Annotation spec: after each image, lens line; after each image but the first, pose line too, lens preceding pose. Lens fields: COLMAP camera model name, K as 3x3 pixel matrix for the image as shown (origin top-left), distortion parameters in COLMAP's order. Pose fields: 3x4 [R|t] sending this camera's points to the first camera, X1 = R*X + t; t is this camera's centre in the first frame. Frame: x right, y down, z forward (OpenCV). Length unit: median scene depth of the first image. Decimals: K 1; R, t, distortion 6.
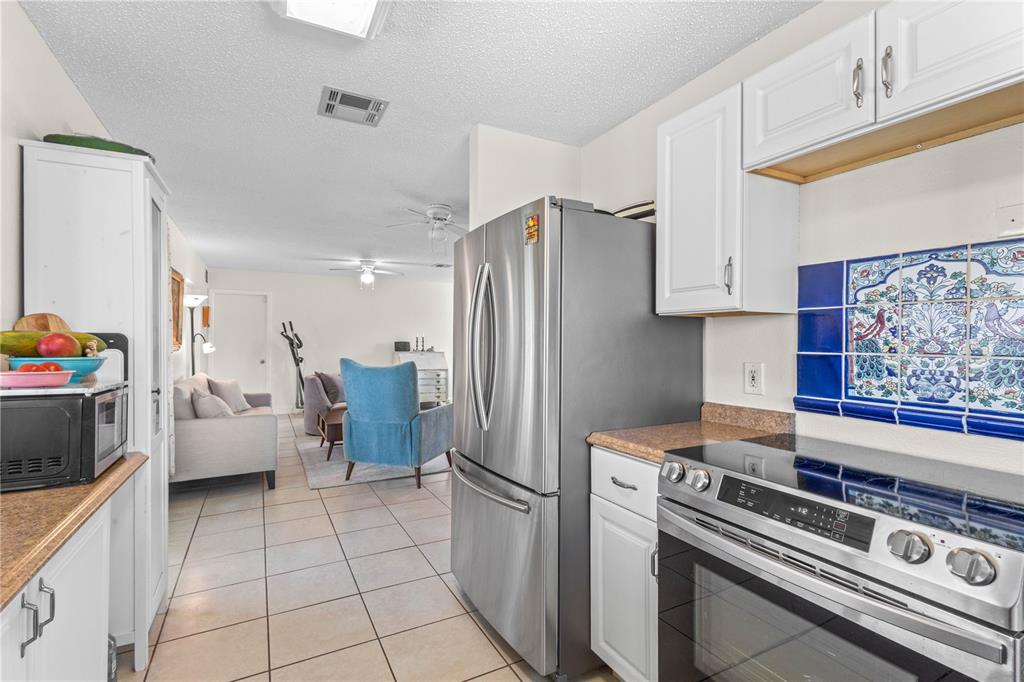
lens RADIAL K [[483.4, 0, 515.1], [0, 483.4, 339.3], [0, 0, 1]] dist [0.012883, -0.003572]
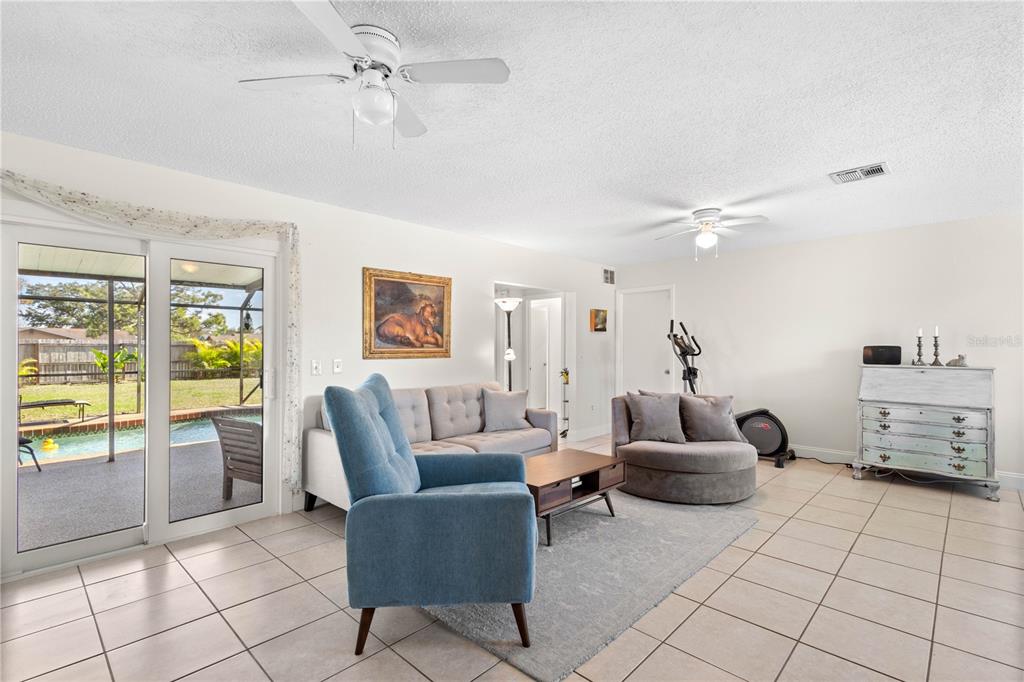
lens RADIAL K [[483.4, 0, 511.6], [0, 483.4, 340.3], [0, 0, 1]] dist [0.012883, -0.003572]
pose [[0.288841, -0.018998, -0.957188, 0.356092], [0.009699, 0.999810, -0.016917, 0.009131], [0.957328, -0.004398, 0.288971, 1.054830]]
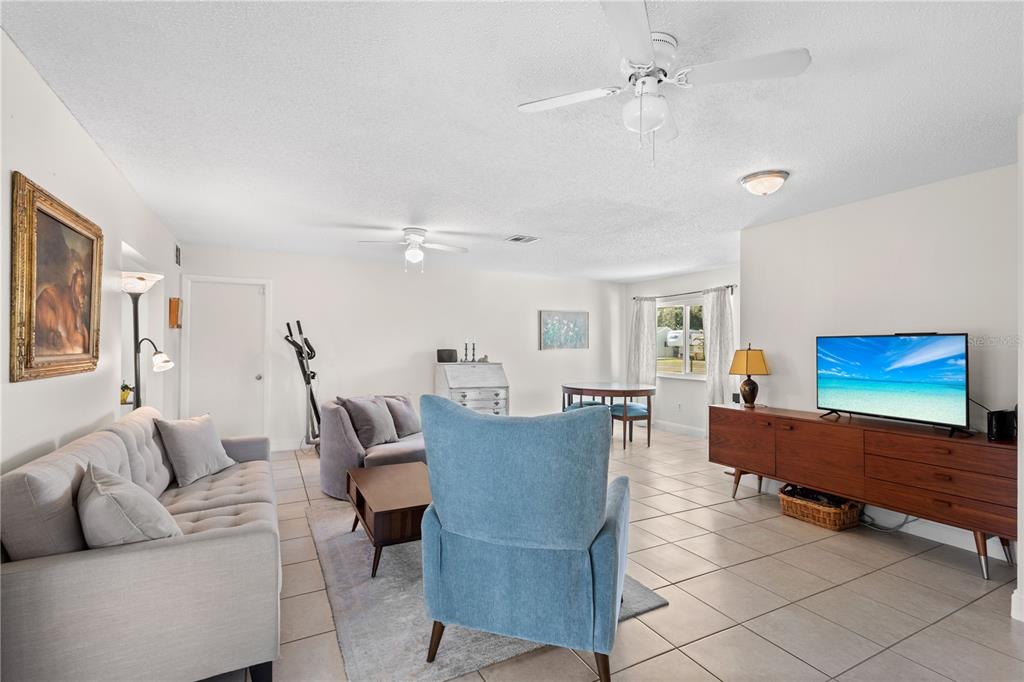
lens RADIAL K [[483.4, 0, 519.0], [0, 483.4, 344.2], [0, 0, 1]] dist [0.012883, -0.003572]
pose [[0.999998, 0.001112, 0.001684, -0.283594], [-0.001113, 0.999999, 0.000463, -0.007724], [-0.001684, -0.000465, 0.999998, 0.581469]]
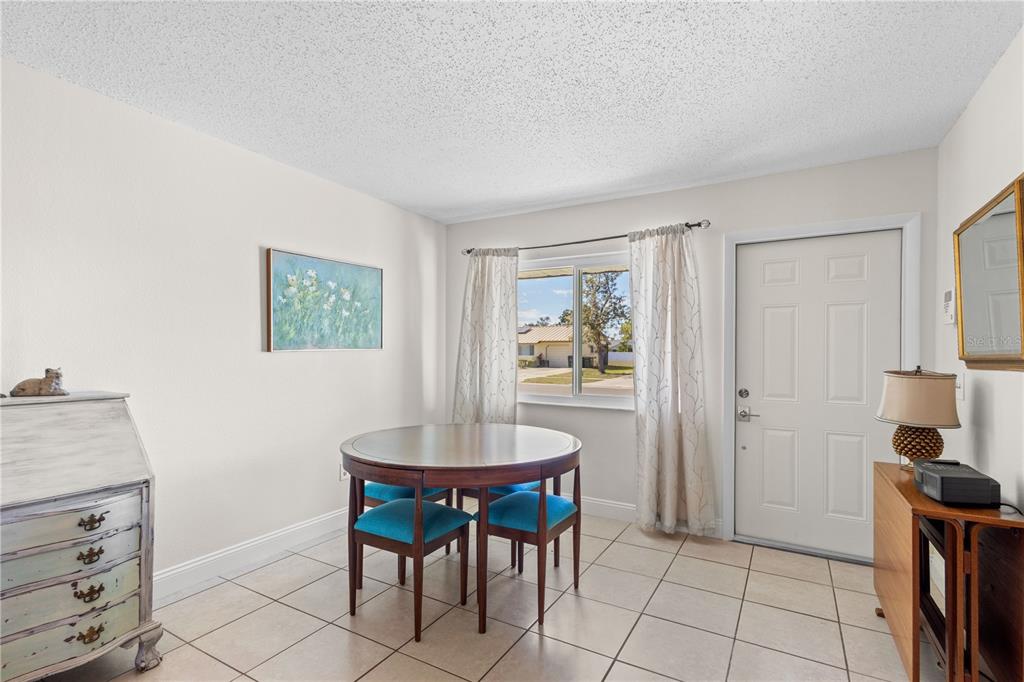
lens RADIAL K [[483.4, 0, 512.9], [0, 483.4, 351.9], [0, 0, 1]] dist [0.012883, -0.003572]
pose [[0.850814, 0.001365, 0.525465, -0.265182], [-0.006421, 0.999949, 0.007800, 0.008907], [-0.525428, -0.010010, 0.850779, 1.681570]]
